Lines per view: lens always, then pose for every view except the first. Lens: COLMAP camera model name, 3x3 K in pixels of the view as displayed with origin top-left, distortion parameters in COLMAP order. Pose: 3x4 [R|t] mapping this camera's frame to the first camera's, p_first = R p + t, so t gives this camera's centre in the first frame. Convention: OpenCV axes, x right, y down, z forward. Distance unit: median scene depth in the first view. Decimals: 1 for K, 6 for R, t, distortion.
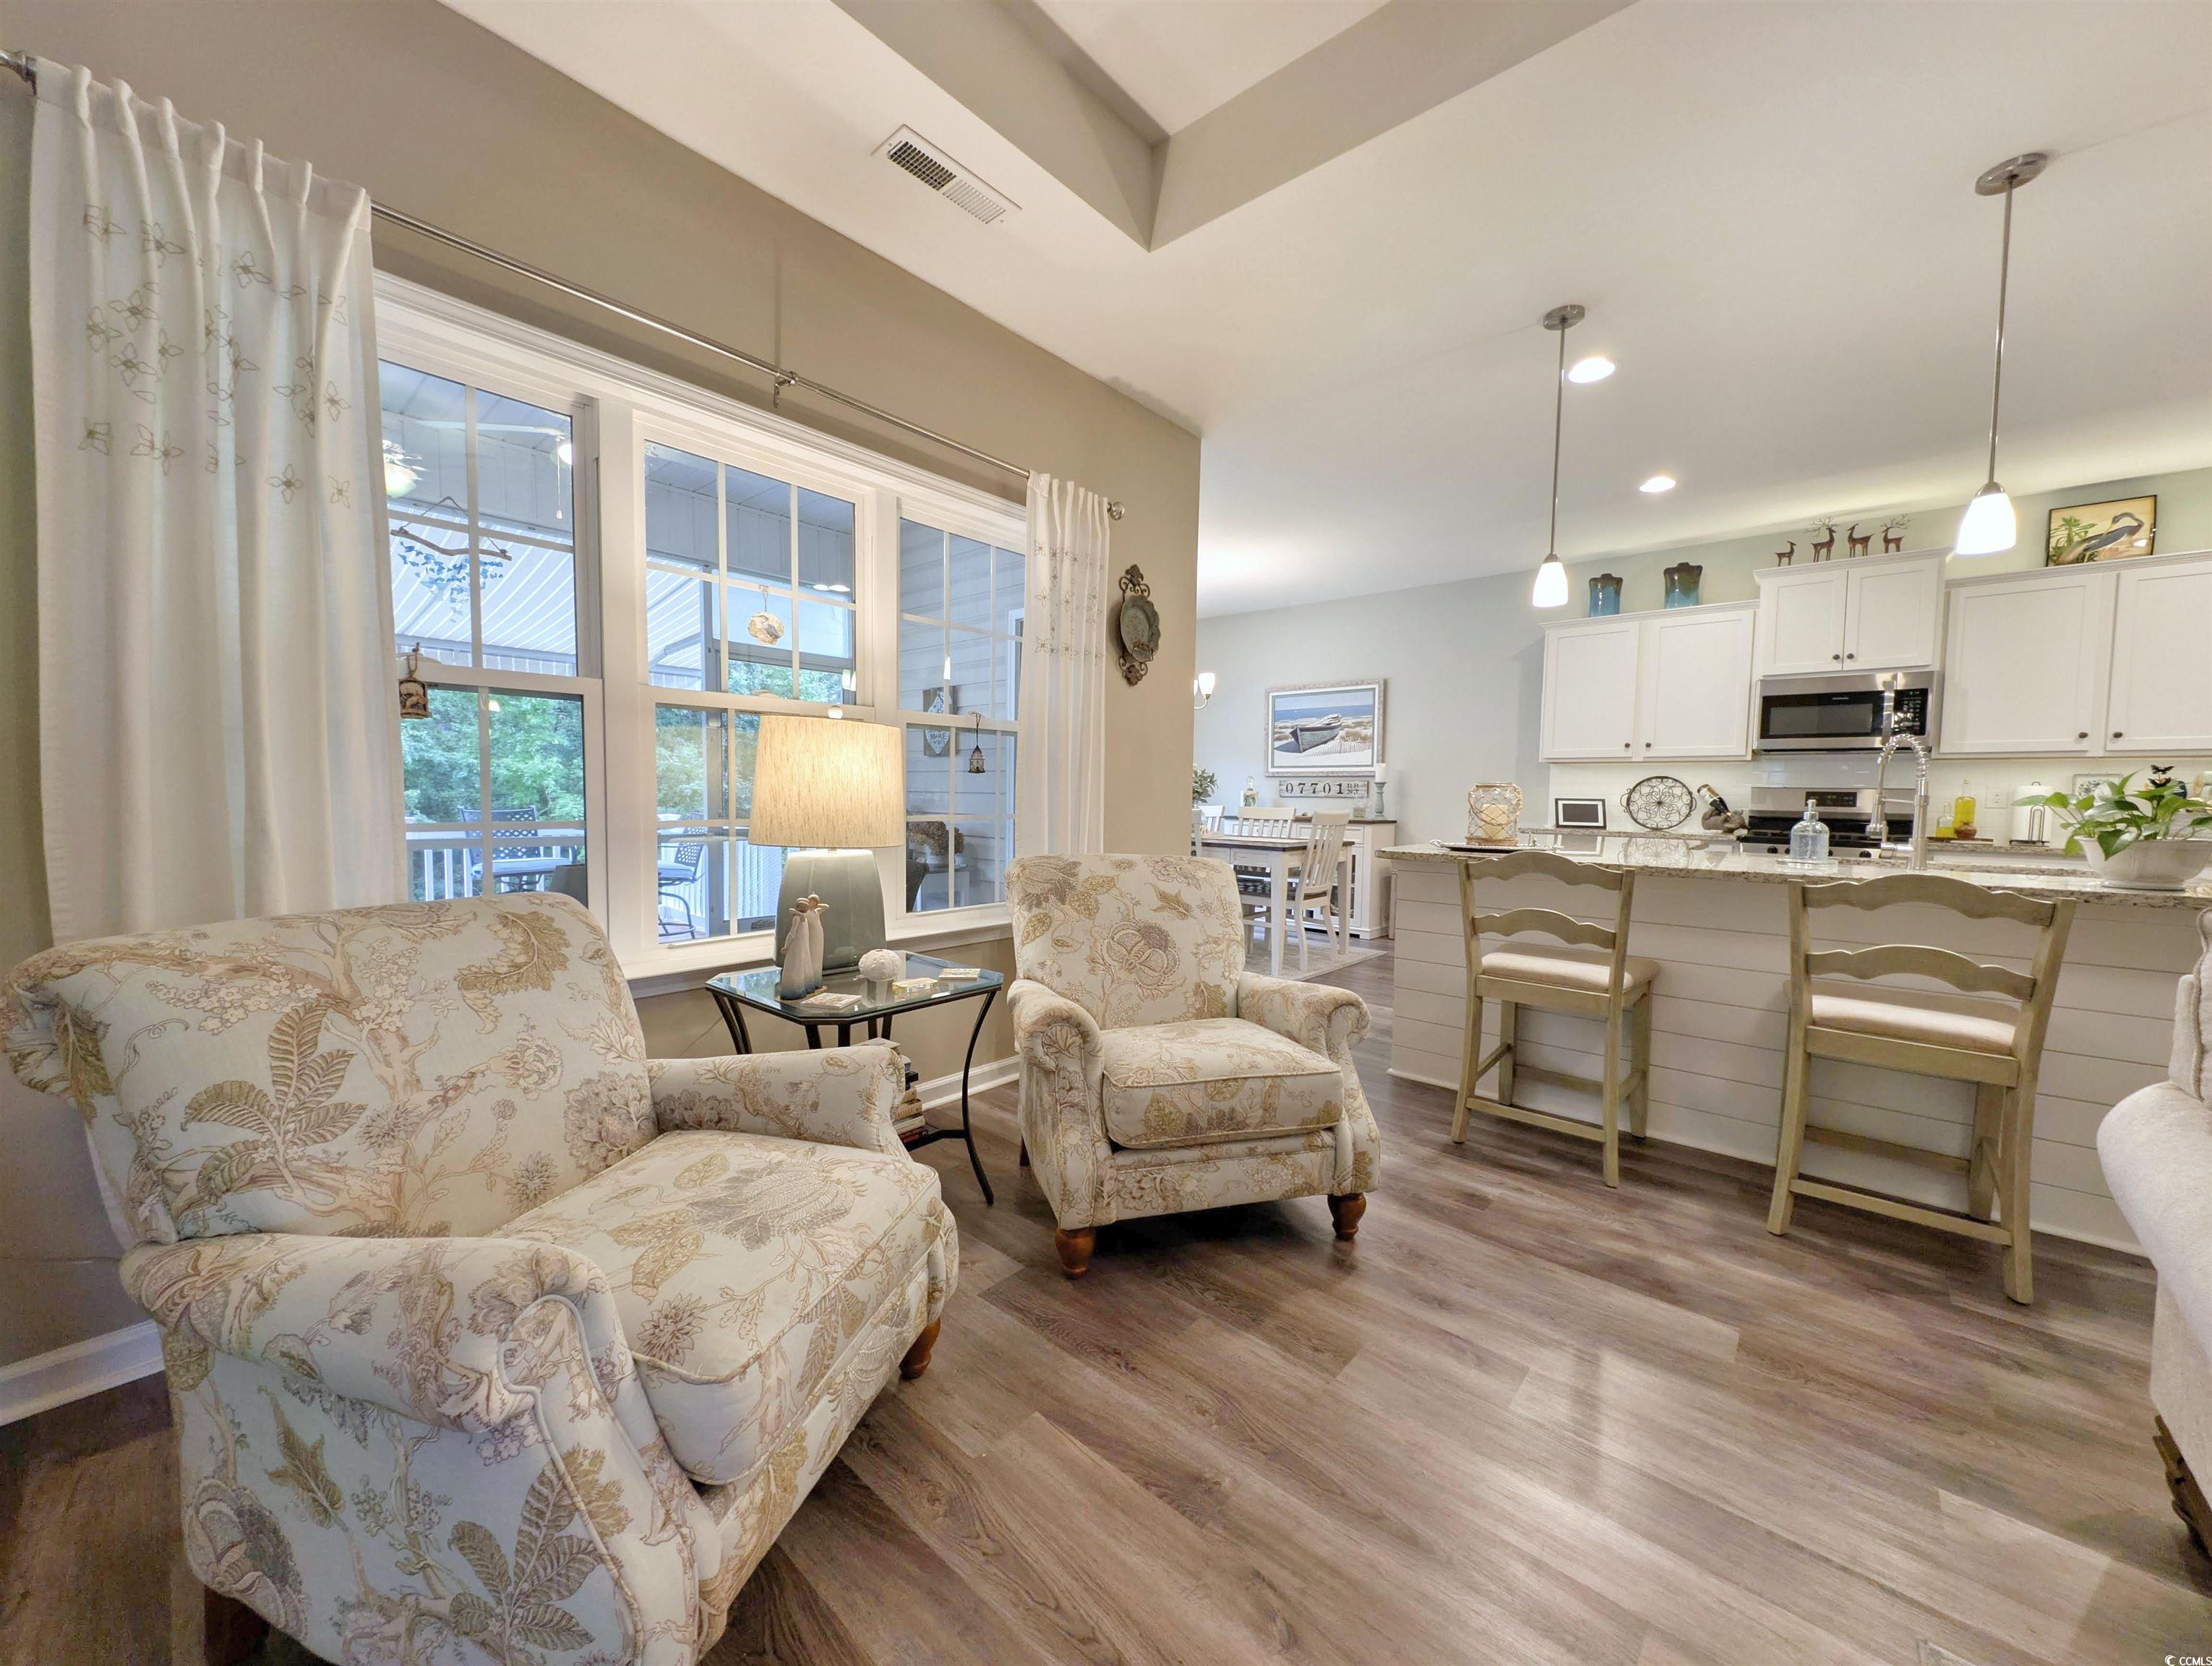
lens RADIAL K [[835.1, 0, 1090.1], [0, 835.1, 833.9], [0, 0, 1]] dist [0.003467, -0.000819]
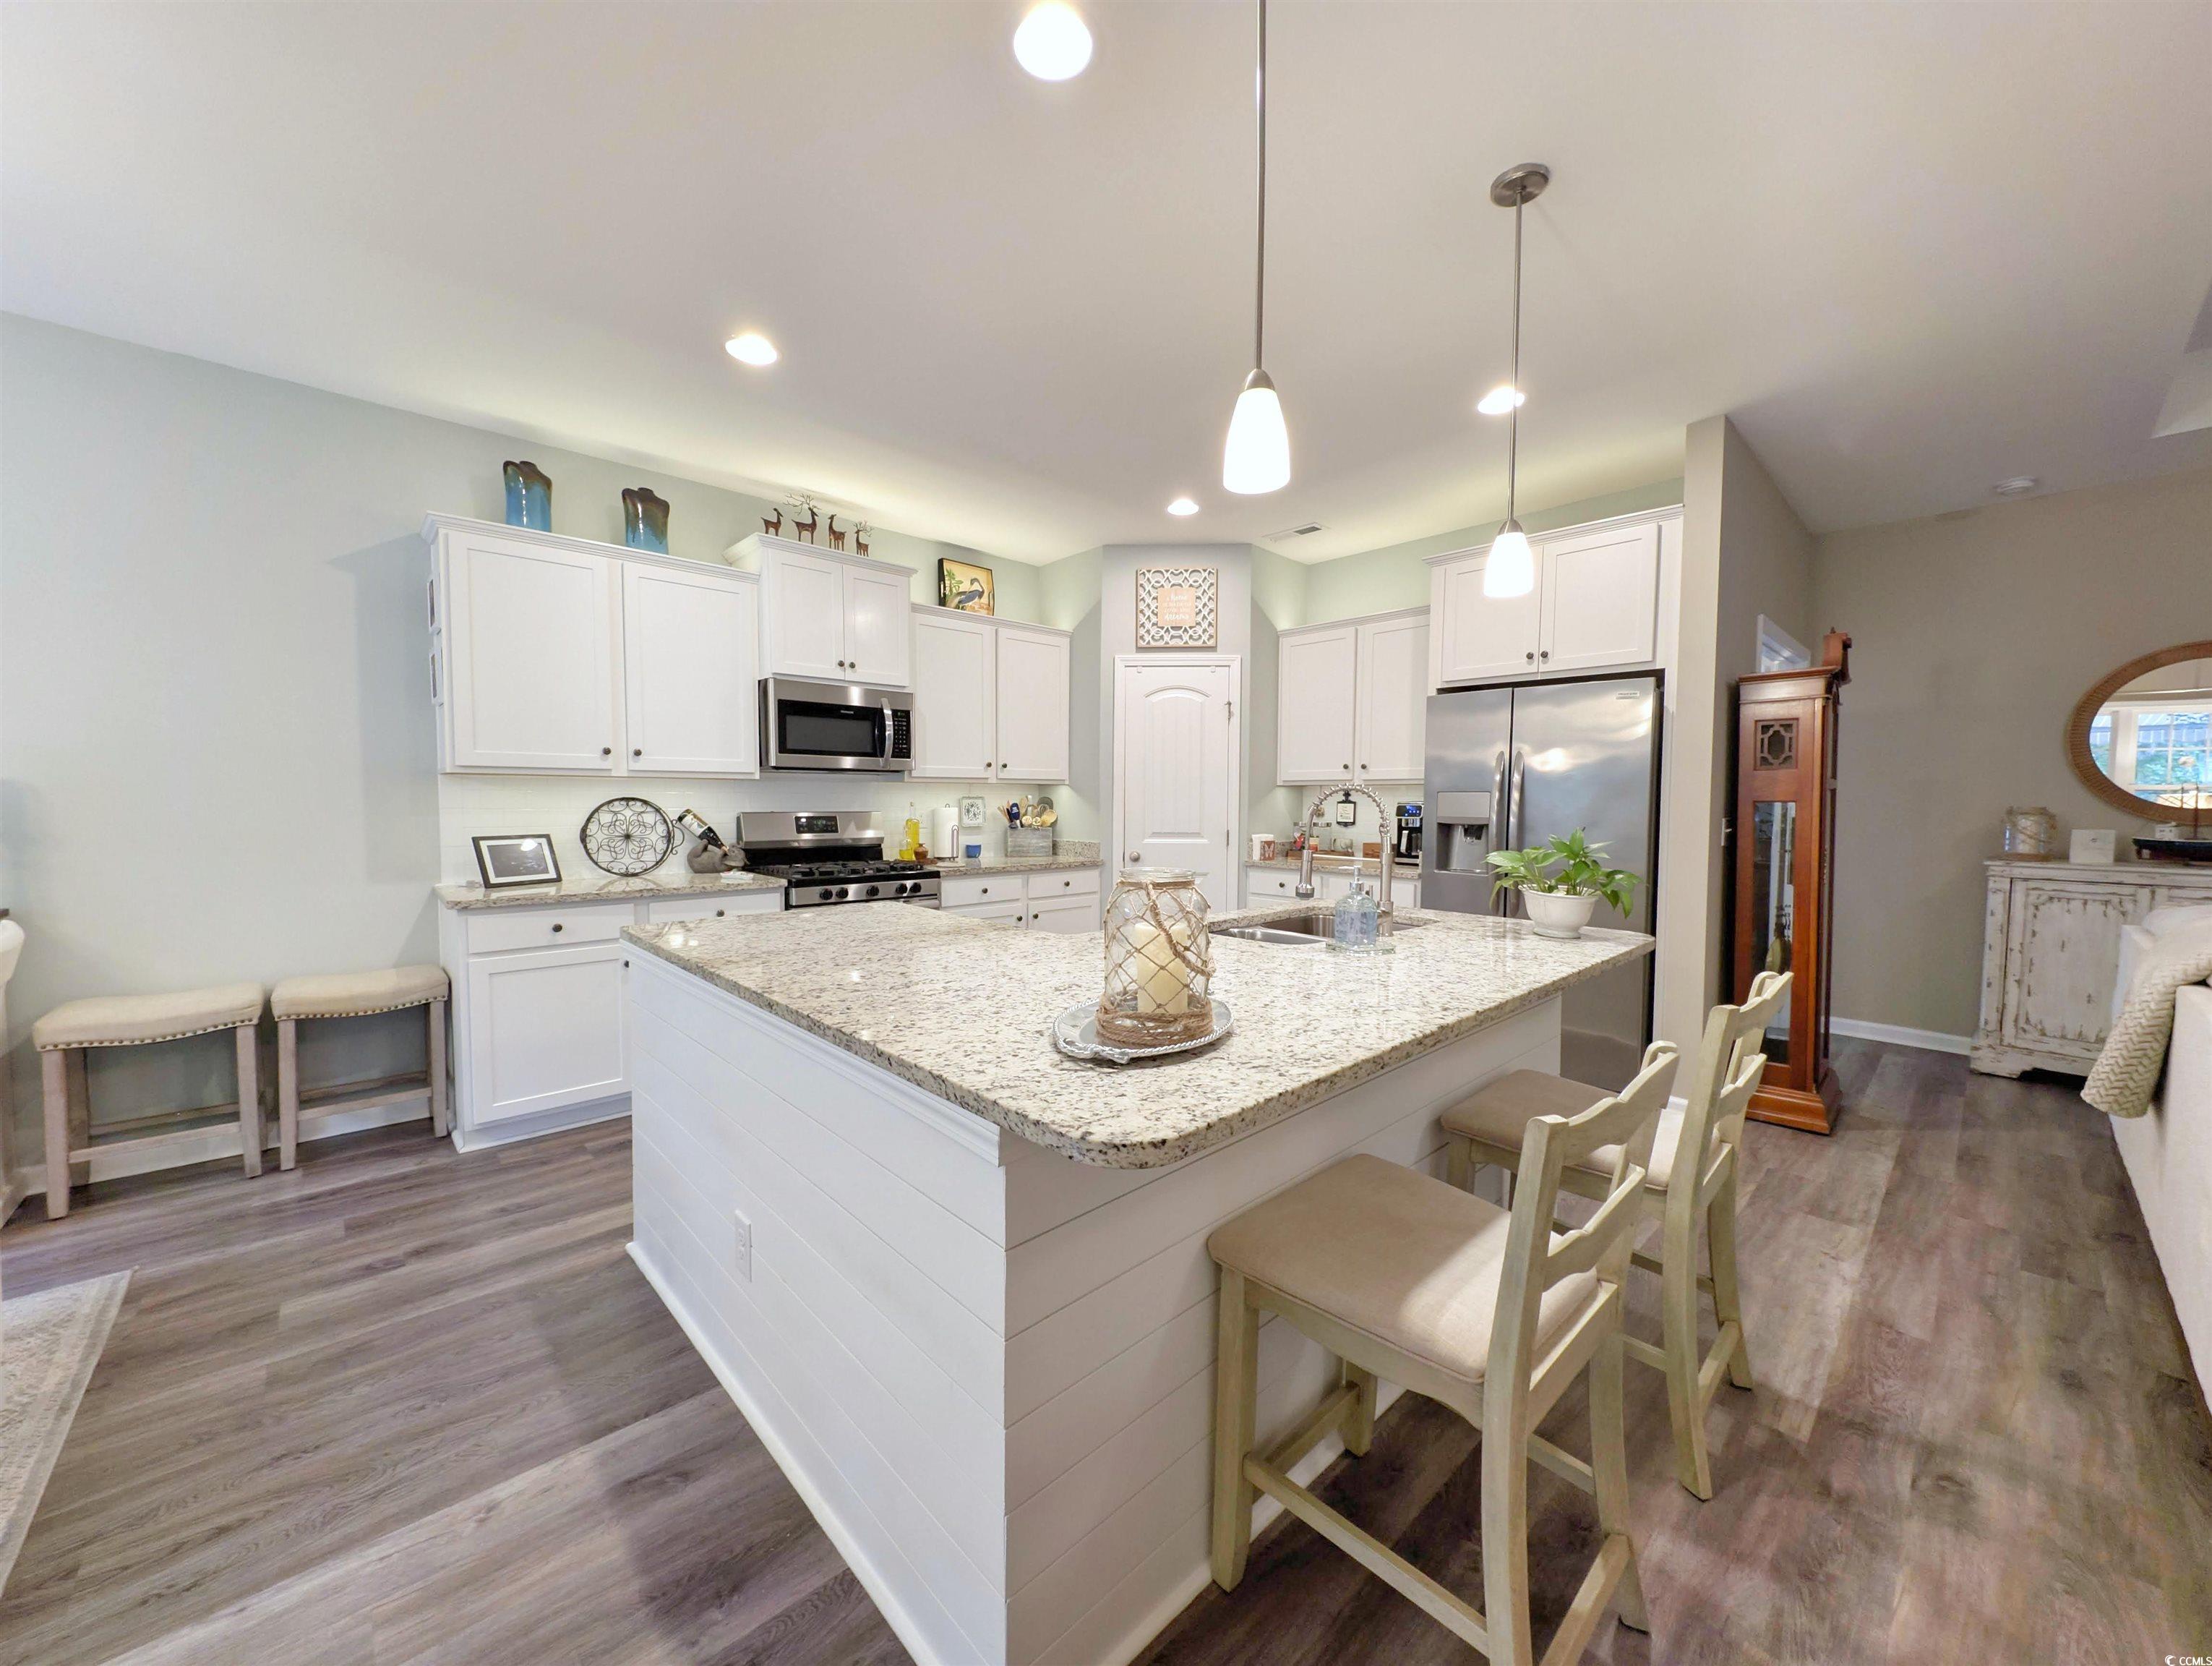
lens RADIAL K [[835.1, 0, 1105.7], [0, 835.1, 843.4], [0, 0, 1]] dist [0.003467, -0.000819]
pose [[0.092584, -0.066073, 0.993510, 0.039355], [0.046413, 0.996998, 0.061979, -0.056364], [-0.994622, 0.040374, 0.095373, 0.554200]]
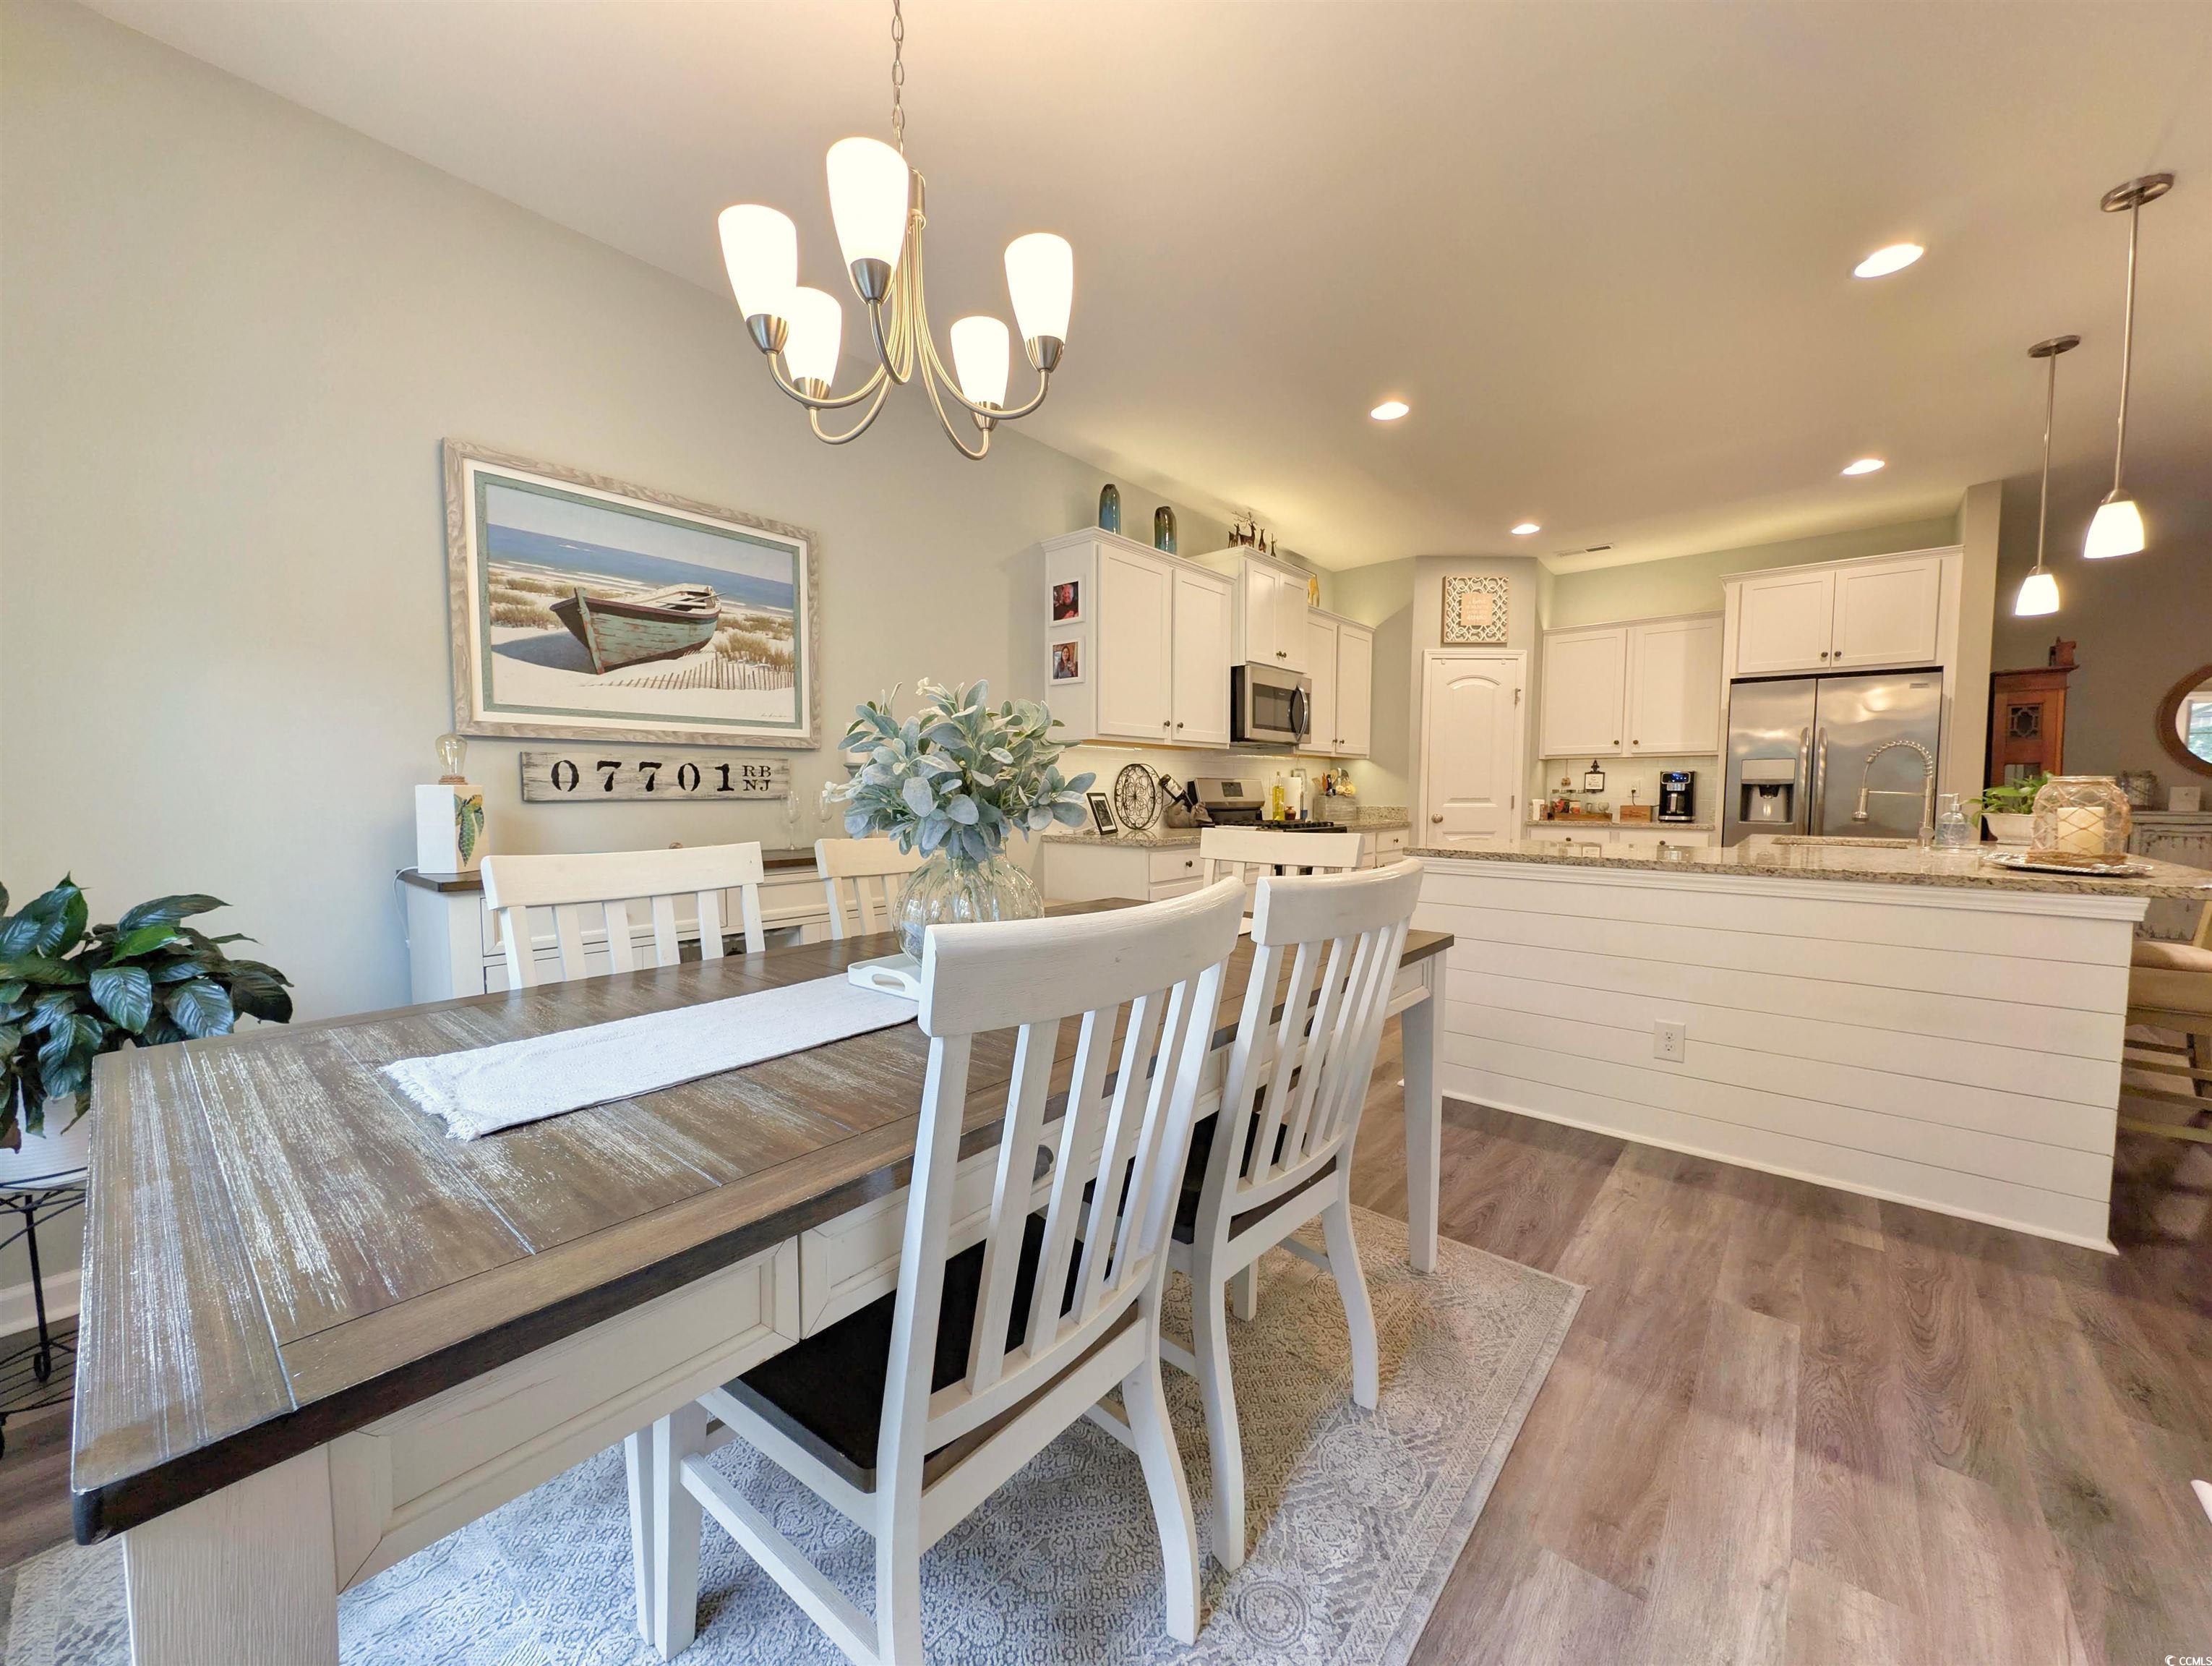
lens RADIAL K [[835.1, 0, 1099.3], [0, 835.1, 840.4], [0, 0, 1]] dist [0.003467, -0.000819]
pose [[-0.012397, -0.073474, 0.997220, -0.136050], [0.049216, 0.996043, 0.073999, -0.057503], [-0.998711, 0.049997, -0.008731, 1.058260]]
